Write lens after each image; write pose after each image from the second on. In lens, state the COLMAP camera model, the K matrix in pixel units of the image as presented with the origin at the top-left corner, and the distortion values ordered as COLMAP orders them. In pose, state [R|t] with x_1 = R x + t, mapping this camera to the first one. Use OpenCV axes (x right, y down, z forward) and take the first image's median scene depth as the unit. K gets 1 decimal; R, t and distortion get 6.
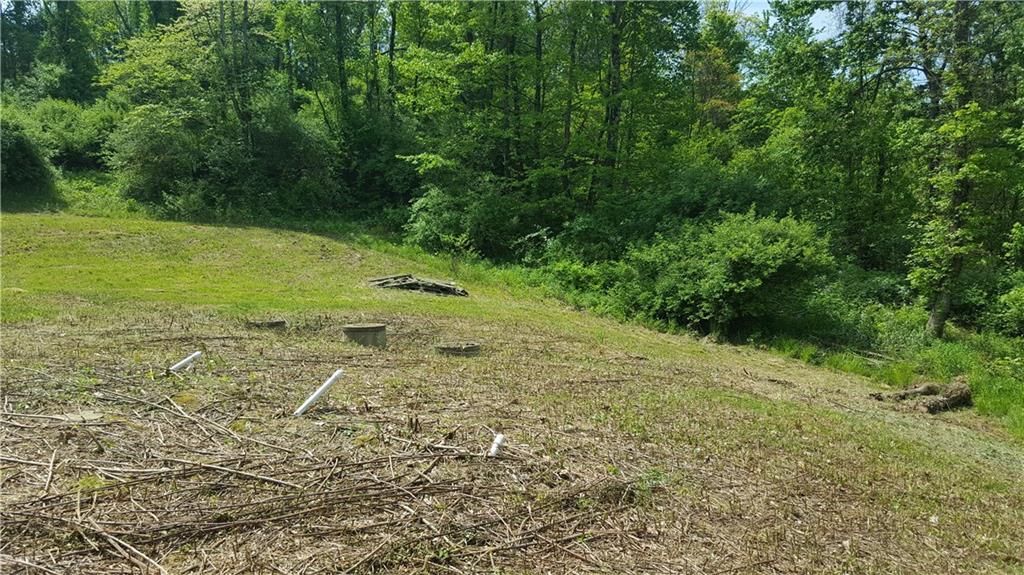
lens RADIAL K [[774.8, 0, 510.4], [0, 774.8, 307.3], [0, 0, 1]] dist [0.101597, -0.168945]
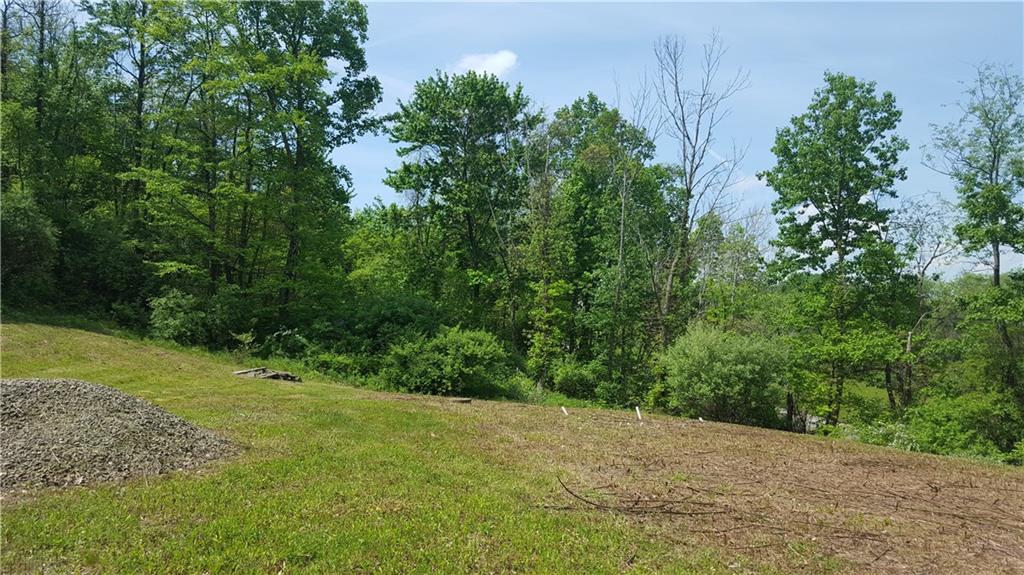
lens RADIAL K [[774.0, 0, 512.0], [0, 774.0, 287.5], [0, 0, 1]] dist [0.141763, -0.225397]
pose [[0.659169, 0.051283, 0.750245, -0.812034], [0.030377, 0.995042, -0.094705, -0.036405], [-0.751381, 0.085217, 0.654342, -0.199911]]
